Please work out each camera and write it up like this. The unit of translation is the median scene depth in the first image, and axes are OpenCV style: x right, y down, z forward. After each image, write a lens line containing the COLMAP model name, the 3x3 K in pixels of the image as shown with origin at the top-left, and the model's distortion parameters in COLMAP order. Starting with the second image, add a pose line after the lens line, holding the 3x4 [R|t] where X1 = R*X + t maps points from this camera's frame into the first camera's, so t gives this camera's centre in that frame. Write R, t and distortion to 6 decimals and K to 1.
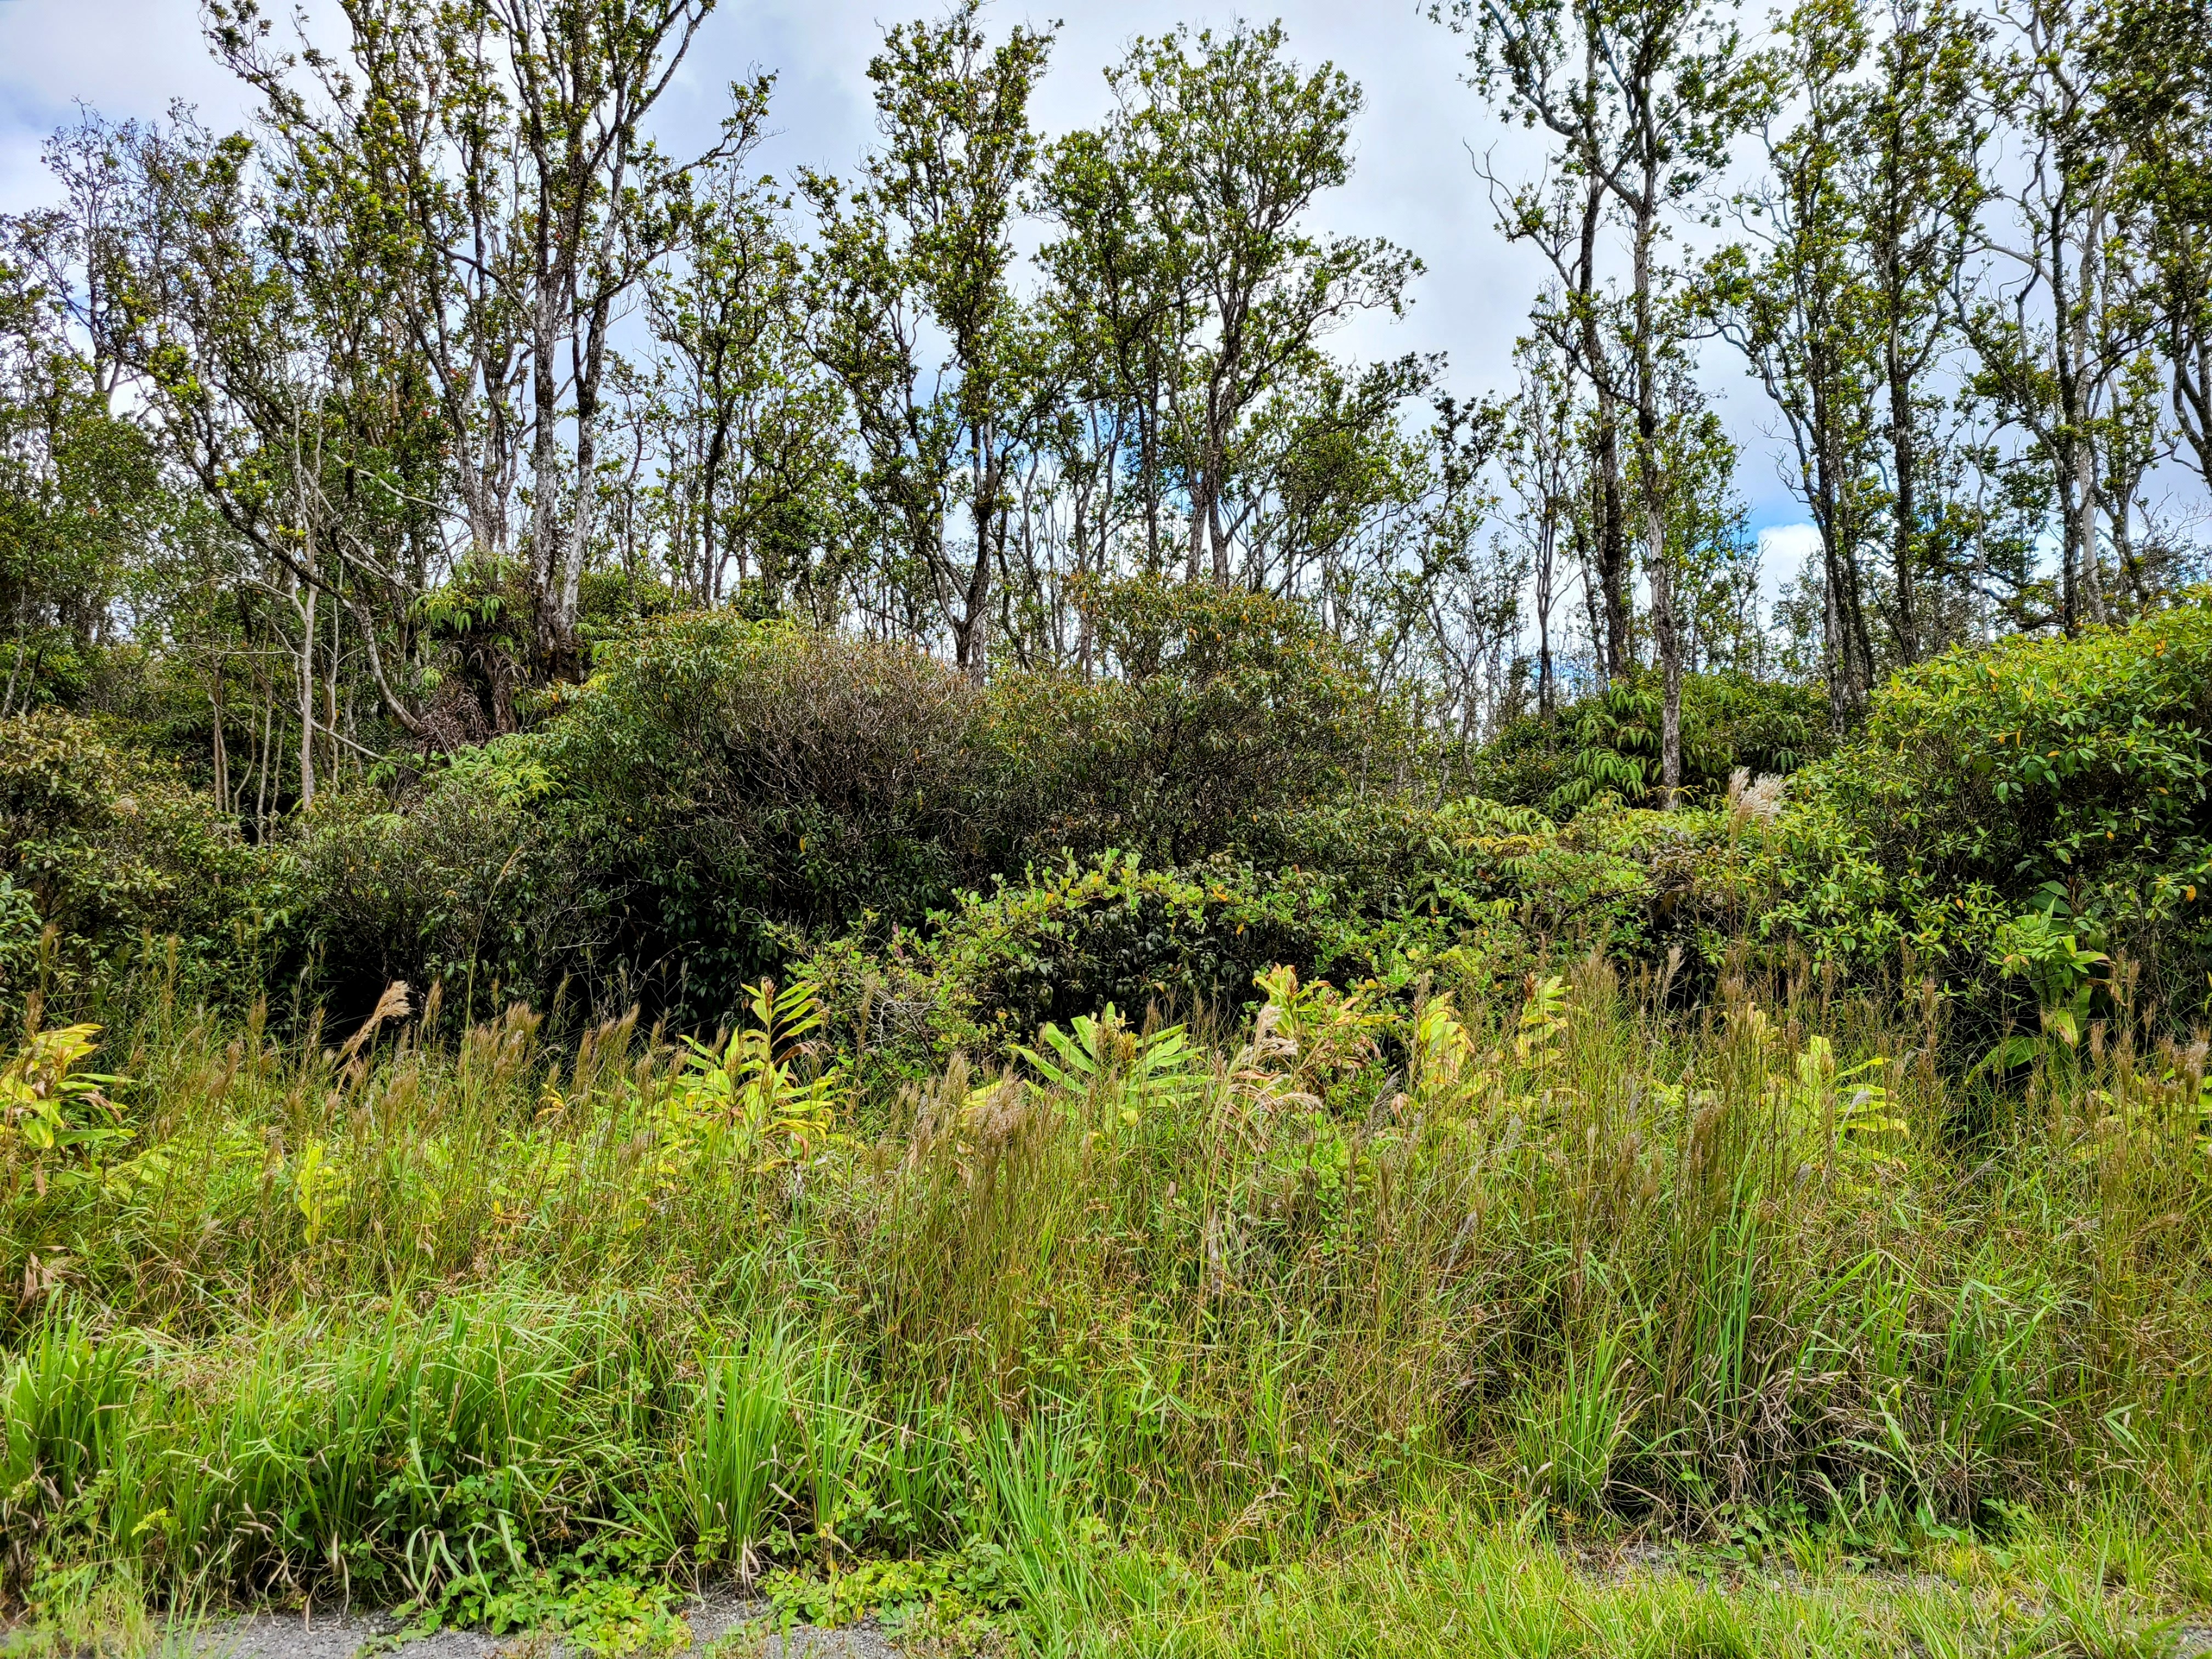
lens RADIAL K [[1646.9, 0, 1109.8], [0, 1646.9, 830.4], [0, 0, 1]] dist [0.003635, -0.008630]
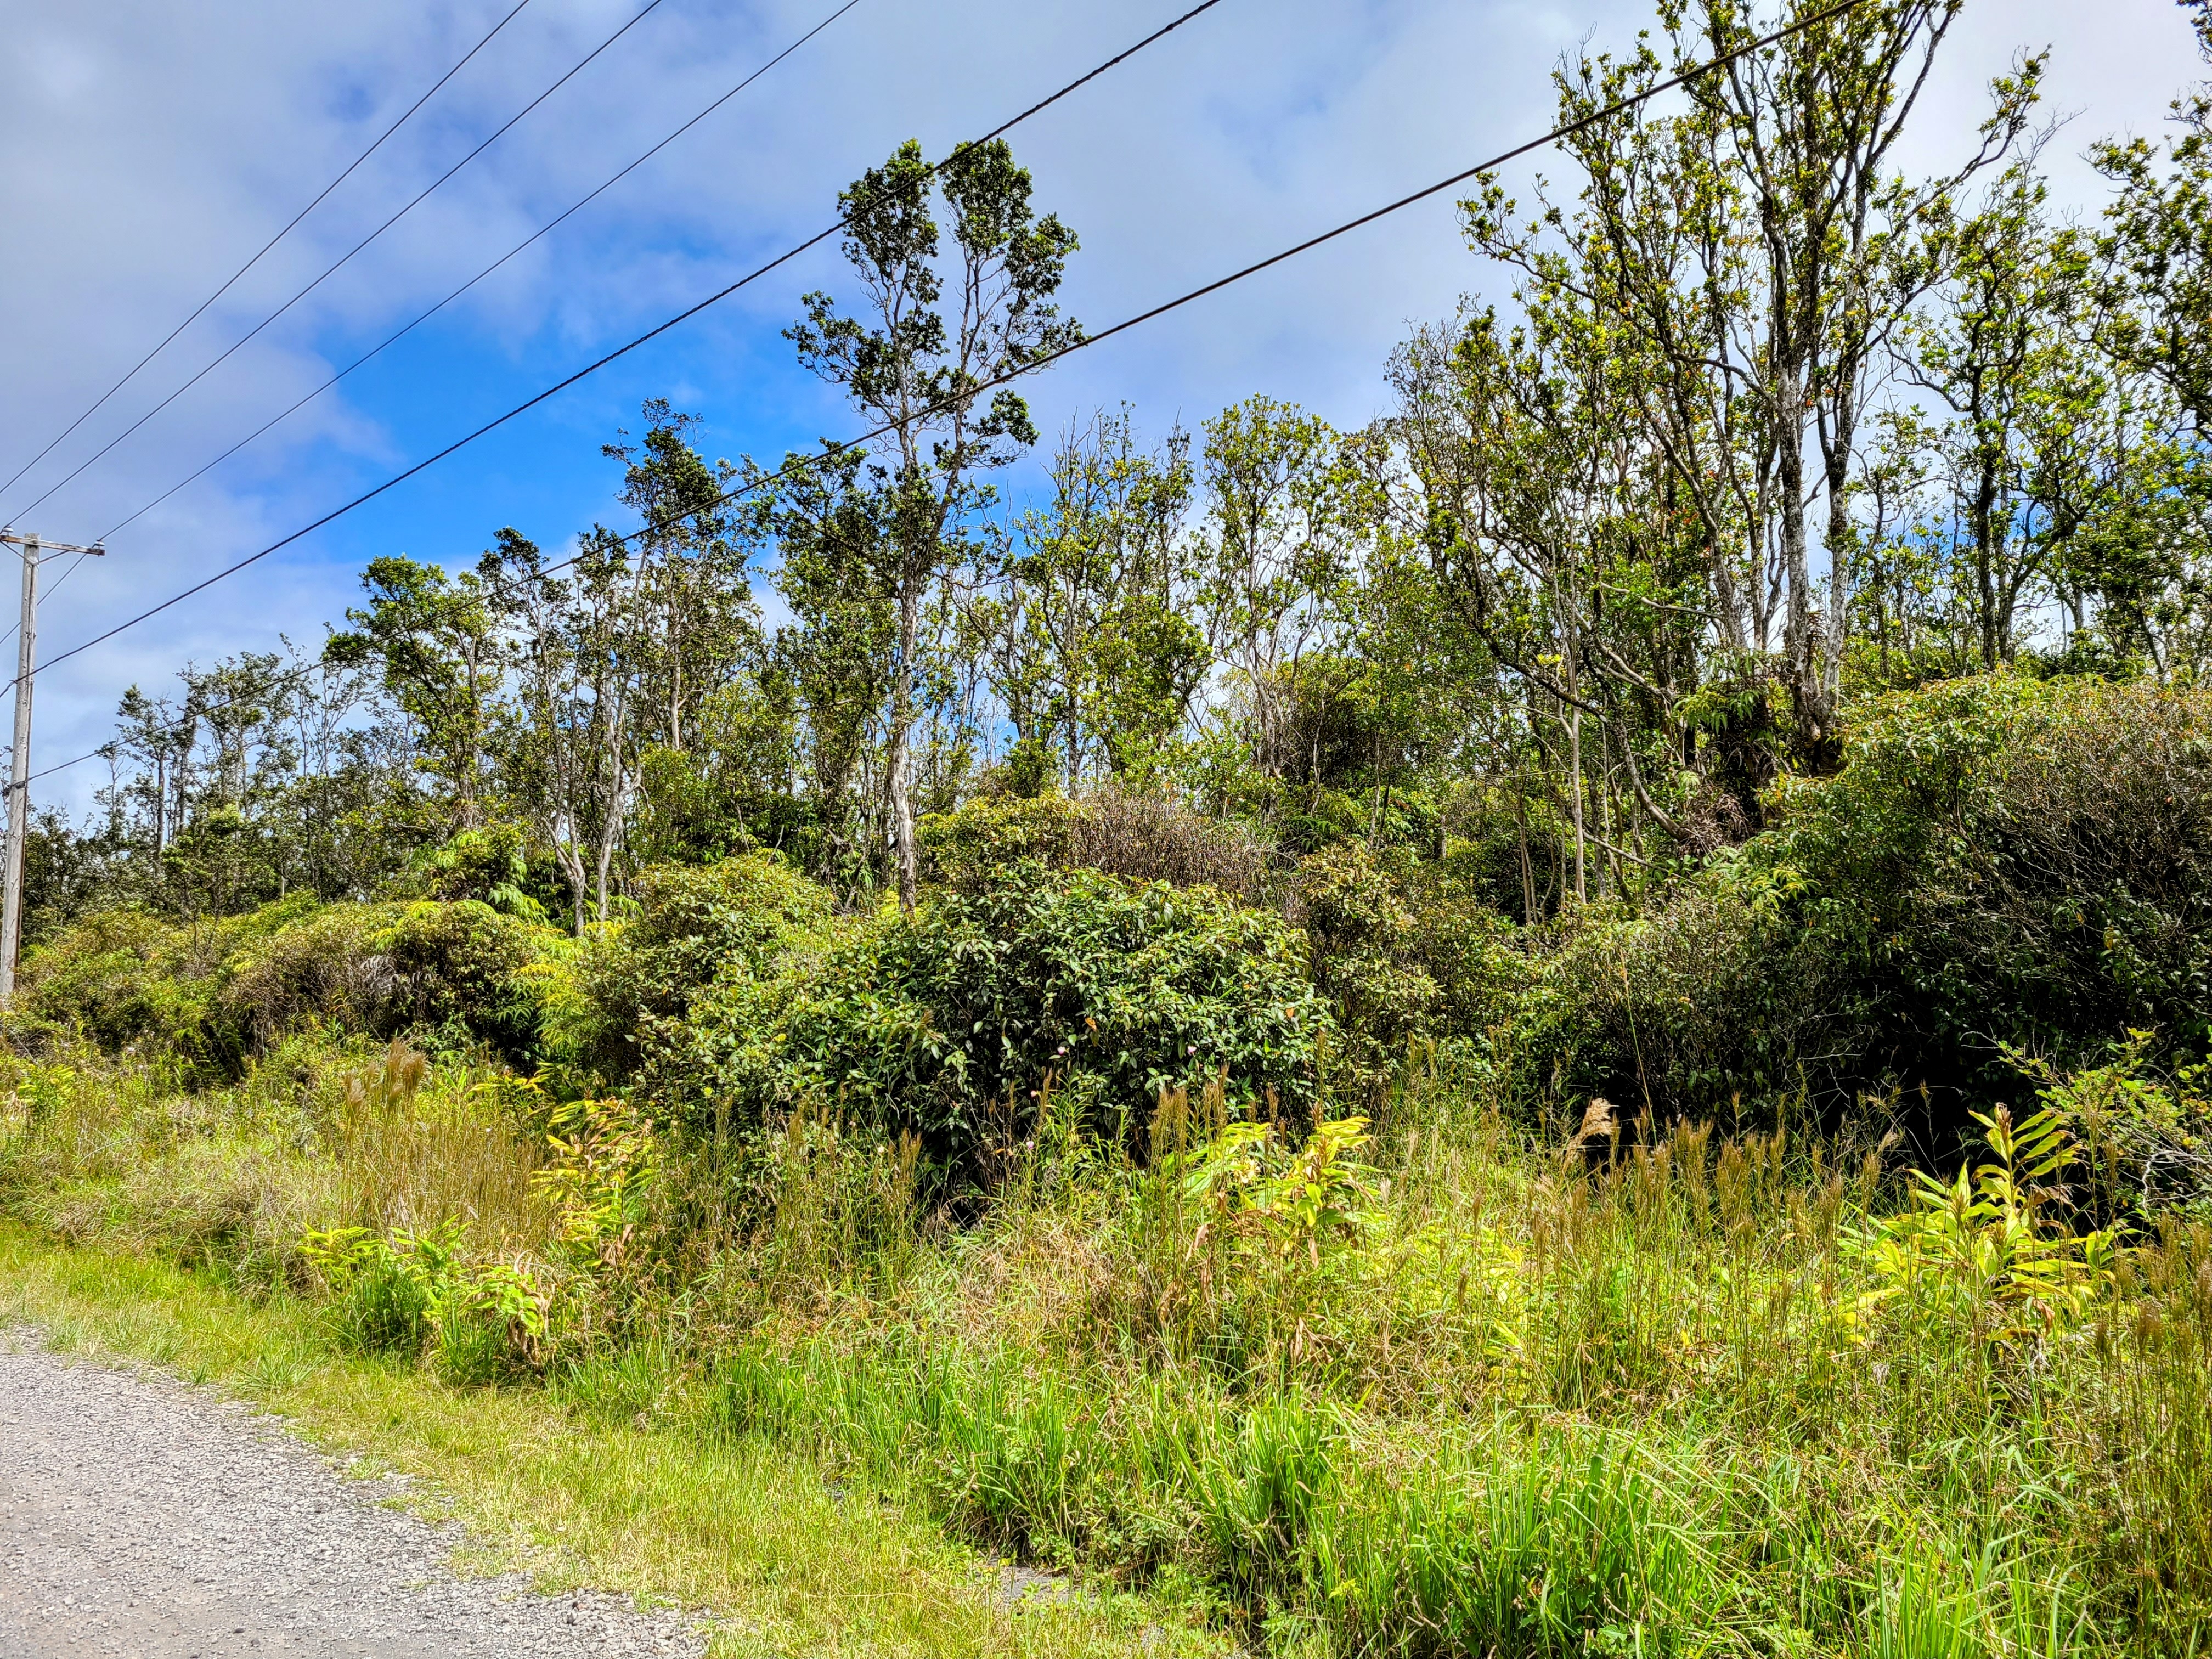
lens RADIAL K [[1646.9, 0, 1104.9], [0, 1646.9, 831.0], [0, 0, 1]] dist [0.003635, -0.008630]
pose [[0.678547, -0.074149, -0.730805, 0.076069], [0.031909, 0.996928, -0.071523, -0.002724], [0.733864, 0.025212, 0.678829, 0.067109]]
